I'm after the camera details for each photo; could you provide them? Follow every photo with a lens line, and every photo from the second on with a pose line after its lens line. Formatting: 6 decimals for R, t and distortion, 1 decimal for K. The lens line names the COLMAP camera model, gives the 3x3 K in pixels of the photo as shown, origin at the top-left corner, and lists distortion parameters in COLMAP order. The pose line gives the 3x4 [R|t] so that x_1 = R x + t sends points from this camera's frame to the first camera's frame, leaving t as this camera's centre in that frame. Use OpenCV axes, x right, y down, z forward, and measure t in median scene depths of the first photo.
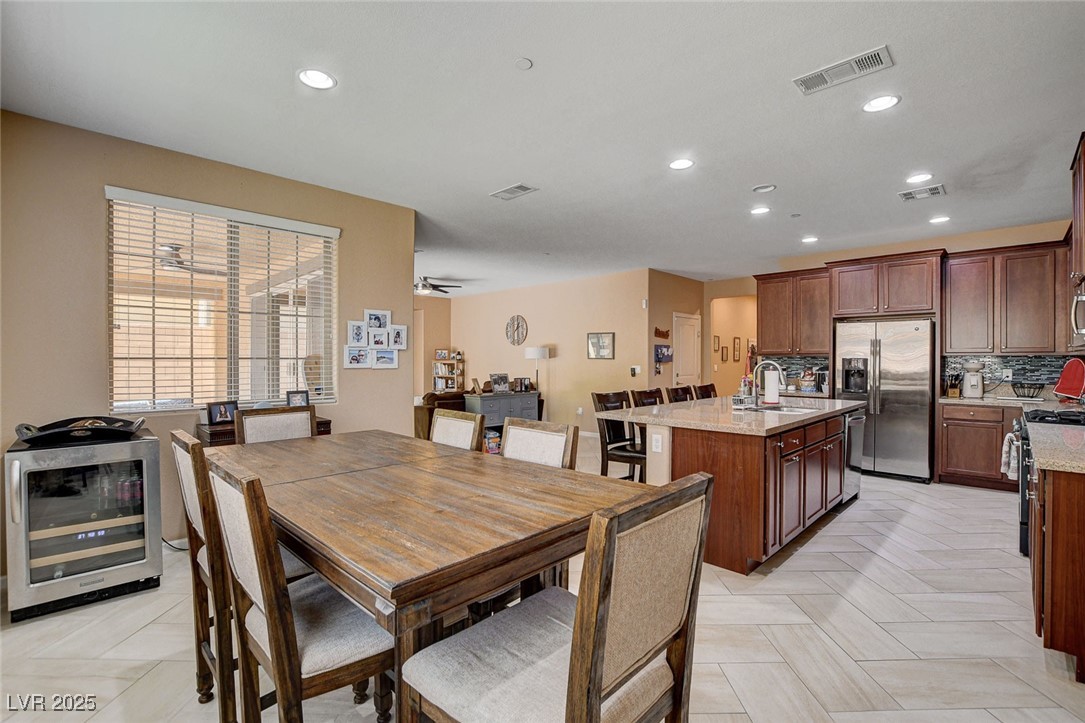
lens RADIAL K [[486.6, 0, 542.5], [0, 486.6, 361.5], [0, 0, 1]] dist [-0.024700, 0.000942]
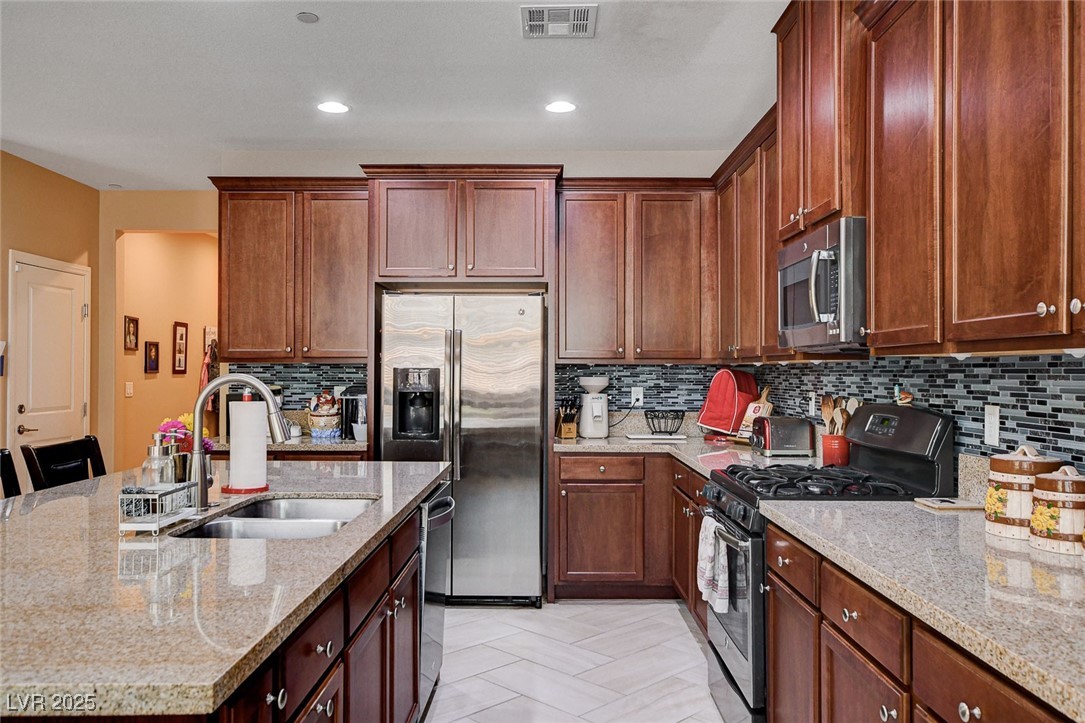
lens RADIAL K [[813.1, 0, 542.5], [0, 813.1, 361.5], [0, 0, 1]] dist [0.003684, -0.000181]
pose [[0.708383, 0.008587, 0.705776, 0.167332], [0.001278, 0.999909, -0.013448, -0.002104], [-0.705827, 0.010428, 0.708308, 0.345396]]
